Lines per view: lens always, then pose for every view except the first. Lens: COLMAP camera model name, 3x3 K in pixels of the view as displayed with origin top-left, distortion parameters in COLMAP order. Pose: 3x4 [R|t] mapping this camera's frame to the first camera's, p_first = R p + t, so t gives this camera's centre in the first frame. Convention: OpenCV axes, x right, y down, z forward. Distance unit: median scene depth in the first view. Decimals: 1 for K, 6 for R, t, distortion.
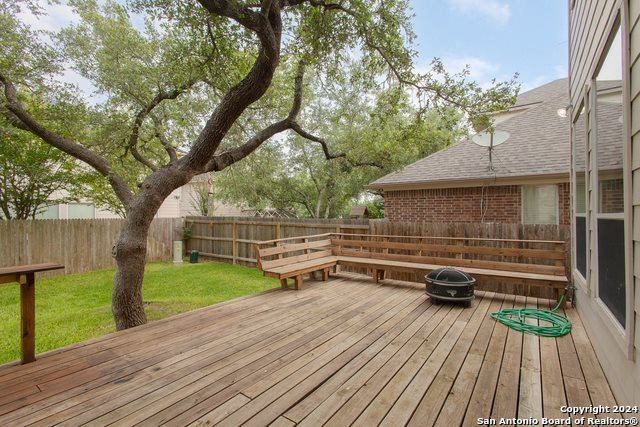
lens RADIAL K [[300.2, 0, 320.0], [0, 300.2, 213.5], [0, 0, 1]] dist [0.000203, -0.000002]
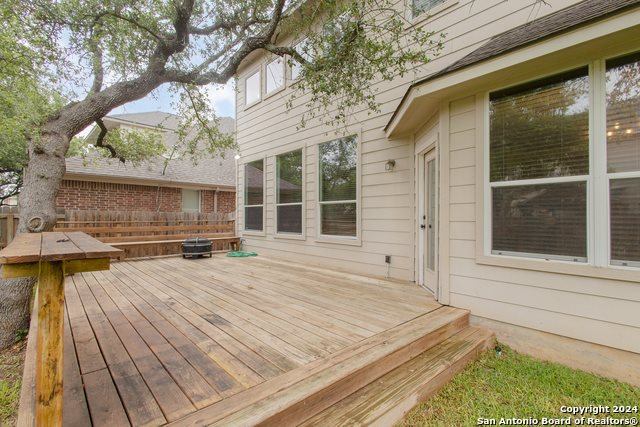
lens RADIAL K [[300.2, 0, 320.0], [0, 300.2, 213.5], [0, 0, 1]] dist [0.000203, -0.000002]
pose [[0.217414, 0.015449, 0.975957, -1.559524], [-0.007448, 0.999872, -0.014169, 0.114988], [-0.976051, -0.004188, 0.217502, -0.002330]]
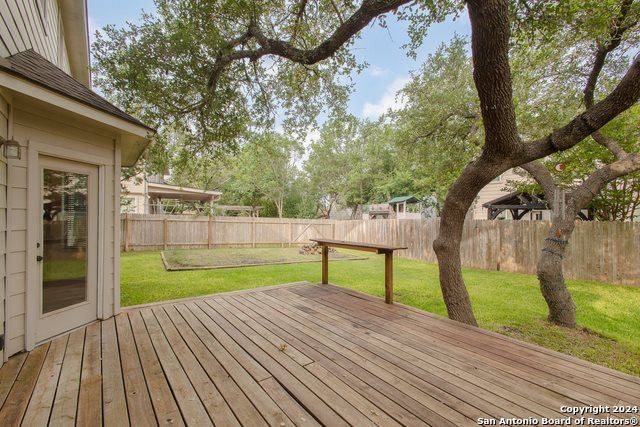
lens RADIAL K [[300.2, 0, 320.0], [0, 300.2, 213.5], [0, 0, 1]] dist [0.000203, -0.000002]
pose [[-0.315253, -0.001150, -0.949007, 0.662776], [-0.006843, 0.999976, 0.001061, -0.001243], [0.948983, 0.006829, -0.315253, 1.056906]]
